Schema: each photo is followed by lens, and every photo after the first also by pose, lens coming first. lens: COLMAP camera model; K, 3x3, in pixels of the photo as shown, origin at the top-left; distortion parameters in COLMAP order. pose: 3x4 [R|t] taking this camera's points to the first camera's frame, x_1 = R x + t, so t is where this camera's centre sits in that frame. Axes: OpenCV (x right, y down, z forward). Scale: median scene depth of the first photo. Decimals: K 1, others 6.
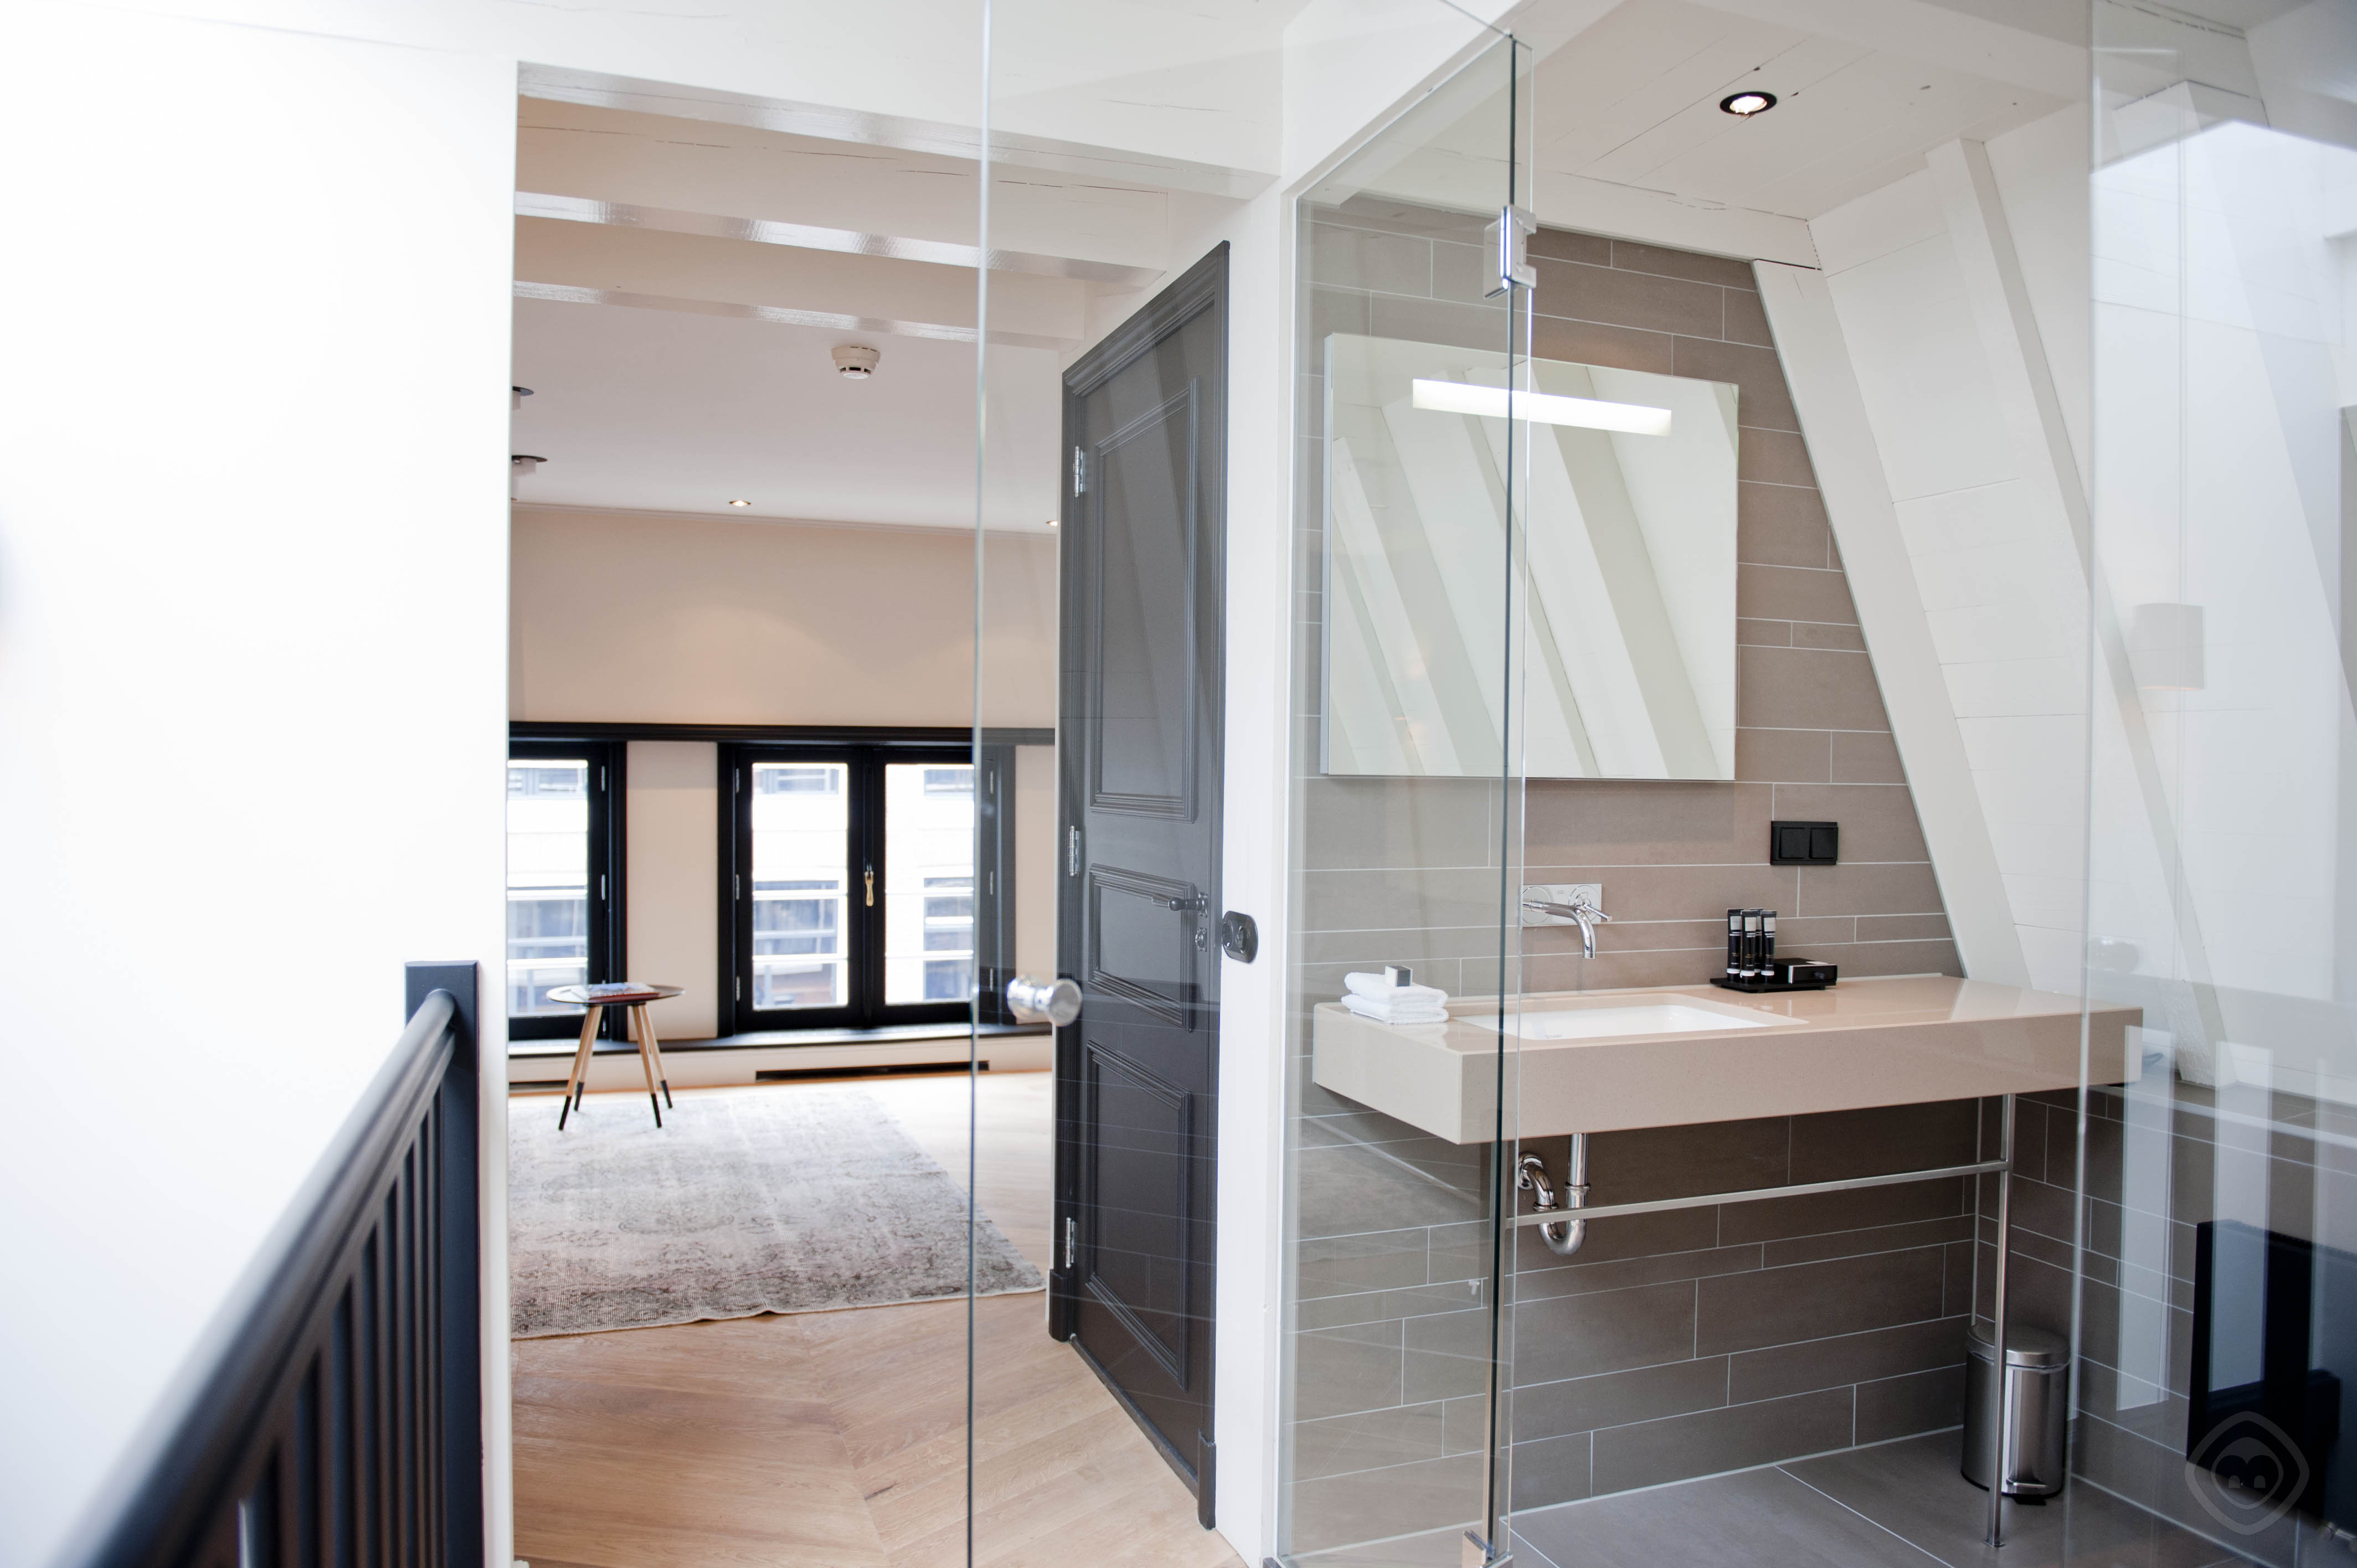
lens RADIAL K [[1590.6, 0, 1182.2], [0, 1590.6, 788.5], [0, 0, 1]] dist [-0.018868, -0.007794]
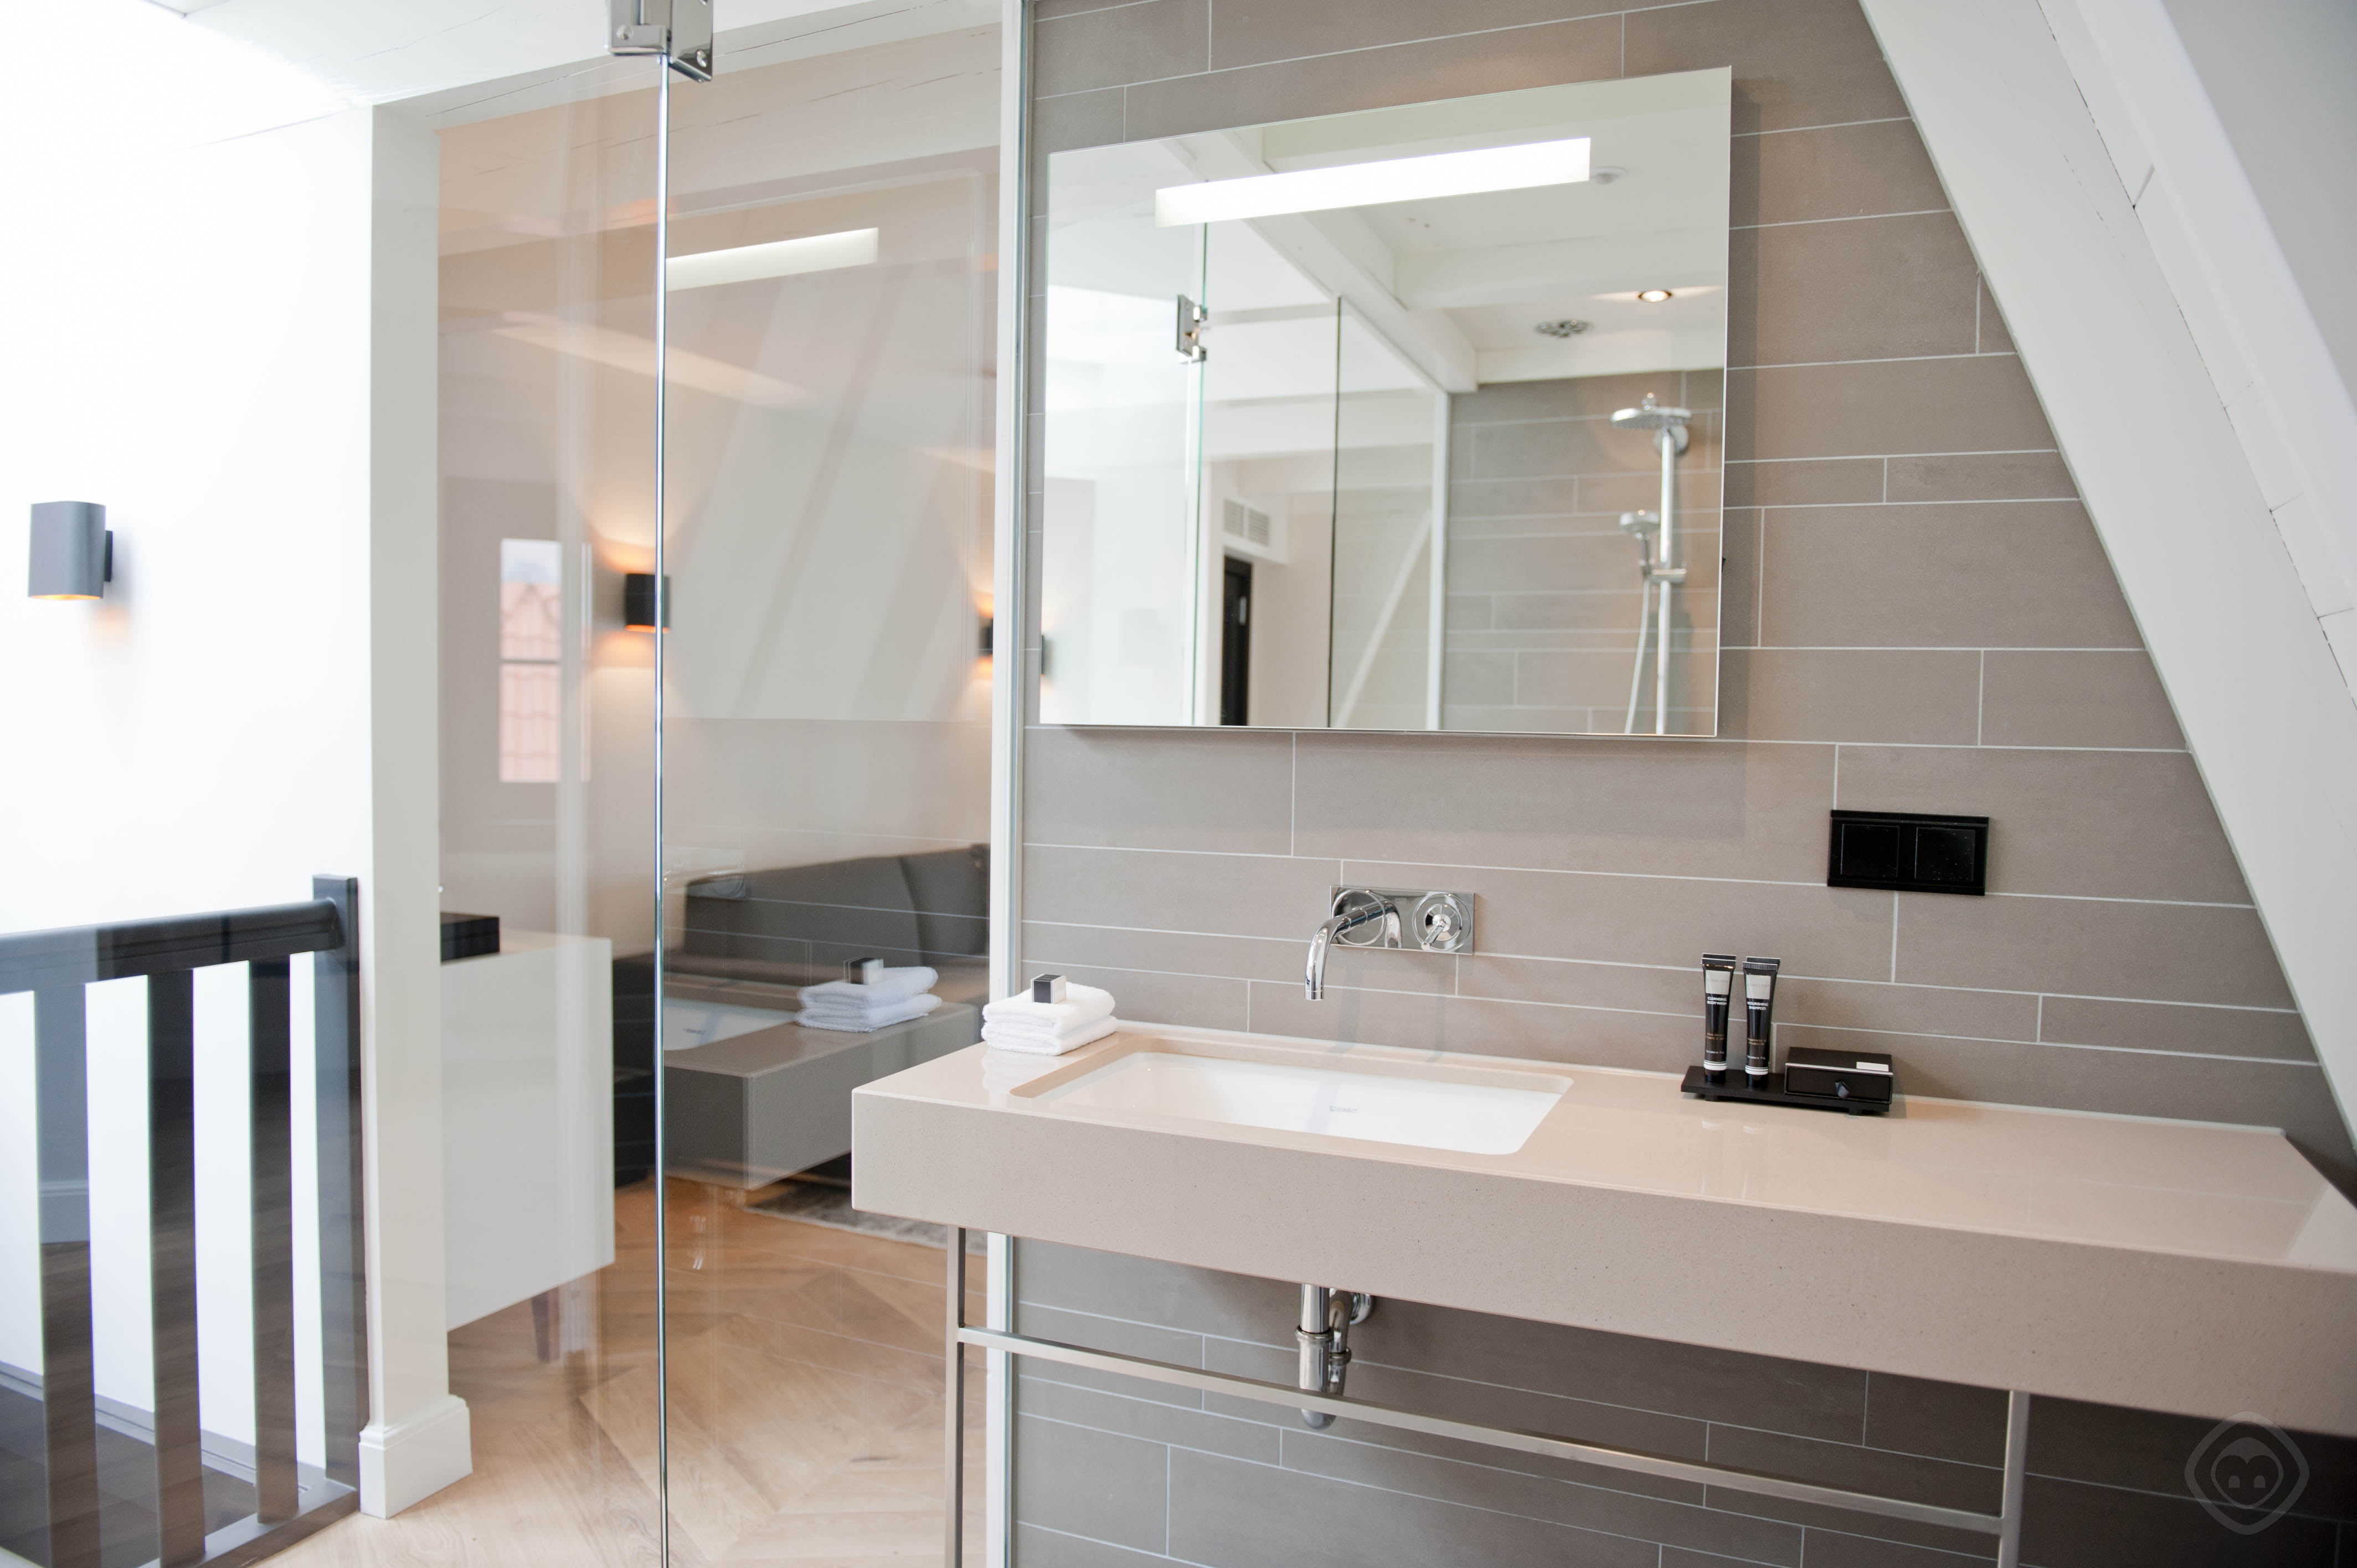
lens RADIAL K [[1590.6, 0, 1174.6], [0, 1590.6, 790.0], [0, 0, 1]] dist [-0.018868, -0.007794]
pose [[0.713096, 0.027742, -0.700517, 0.600996], [-0.015353, 0.999595, 0.023957, 0.003119], [0.700898, -0.006329, 0.713233, 0.421124]]
